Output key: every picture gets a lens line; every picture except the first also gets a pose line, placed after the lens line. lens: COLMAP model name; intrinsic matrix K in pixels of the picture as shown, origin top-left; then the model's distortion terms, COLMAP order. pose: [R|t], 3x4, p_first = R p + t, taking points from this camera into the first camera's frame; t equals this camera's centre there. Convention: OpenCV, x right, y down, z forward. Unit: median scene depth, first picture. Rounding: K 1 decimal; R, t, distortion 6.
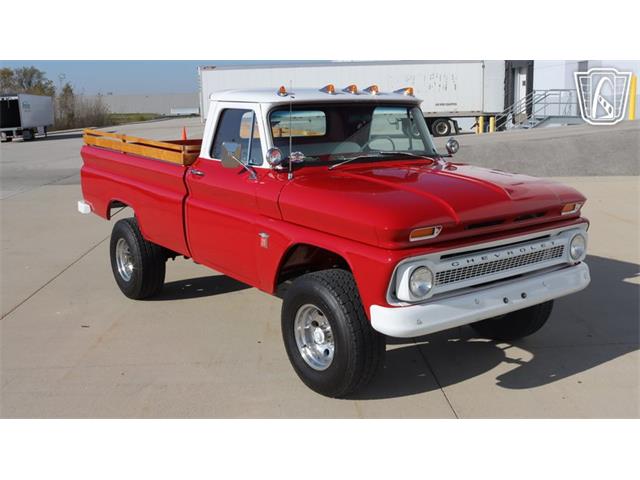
lens RADIAL K [[722.3, 0, 320.0], [0, 722.3, 240.0], [0, 0, 1]] dist [-0.060064, 0.013894]
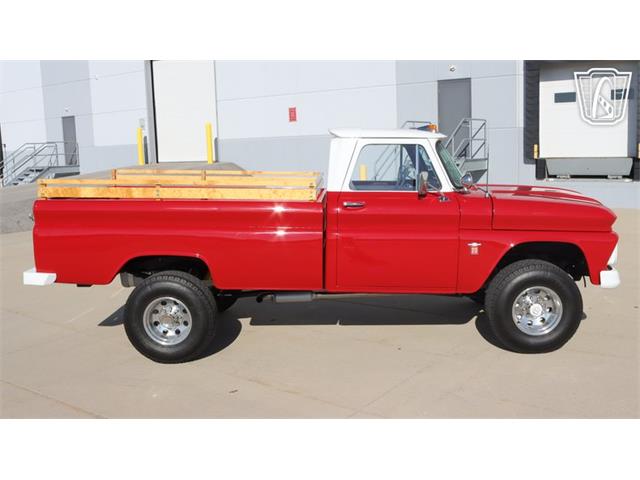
lens RADIAL K [[649.3, 0, 320.0], [0, 649.3, 240.0], [0, 0, 1]] dist [-0.005598, 0.000847]
pose [[0.630692, -0.113821, 0.767641, -1.084808], [0.162122, 0.986684, 0.013100, -0.071316], [-0.758910, 0.116189, 0.640746, 0.490952]]
